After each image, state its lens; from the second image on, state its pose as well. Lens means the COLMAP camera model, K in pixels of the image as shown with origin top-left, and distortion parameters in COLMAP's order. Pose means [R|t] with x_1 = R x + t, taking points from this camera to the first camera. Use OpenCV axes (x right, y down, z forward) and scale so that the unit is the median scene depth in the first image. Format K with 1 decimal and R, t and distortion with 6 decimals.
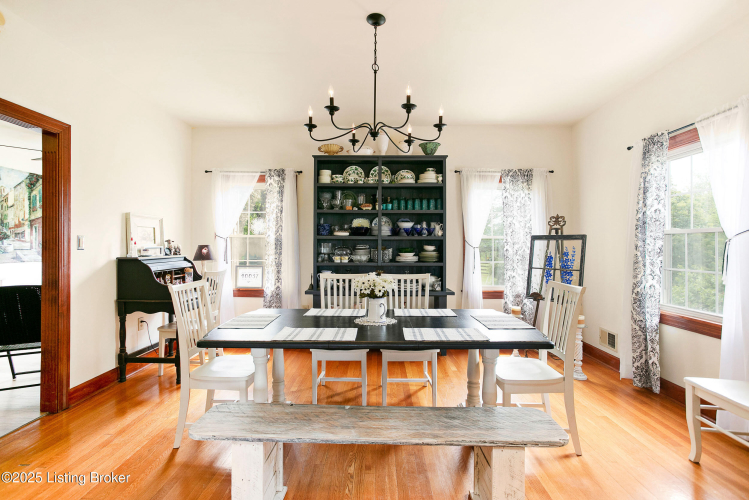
lens RADIAL K [[365.8, 0, 373.2], [0, 365.8, 247.8], [0, 0, 1]] dist [0.002373, 0.000825]
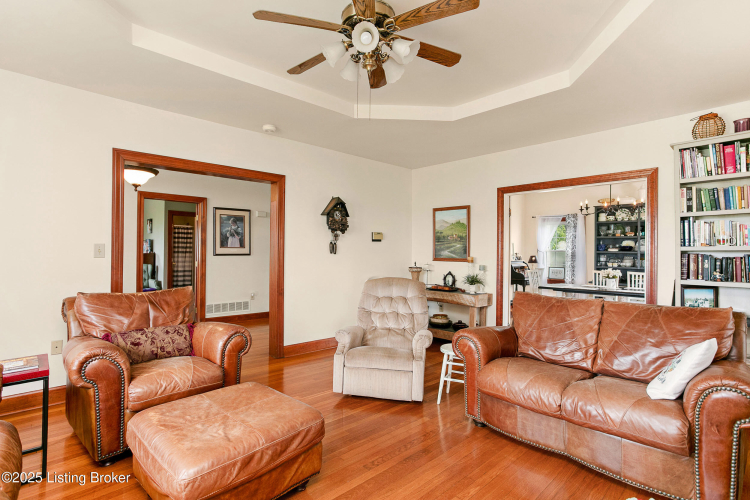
lens RADIAL K [[366.3, 0, 369.1], [0, 366.3, 249.4], [0, 0, 1]] dist [0.002373, 0.000825]
pose [[0.694513, -0.002397, -0.719476, 0.355599], [-0.012615, 0.999800, -0.015508, 0.000101], [0.719370, 0.019846, 0.694344, -1.020139]]
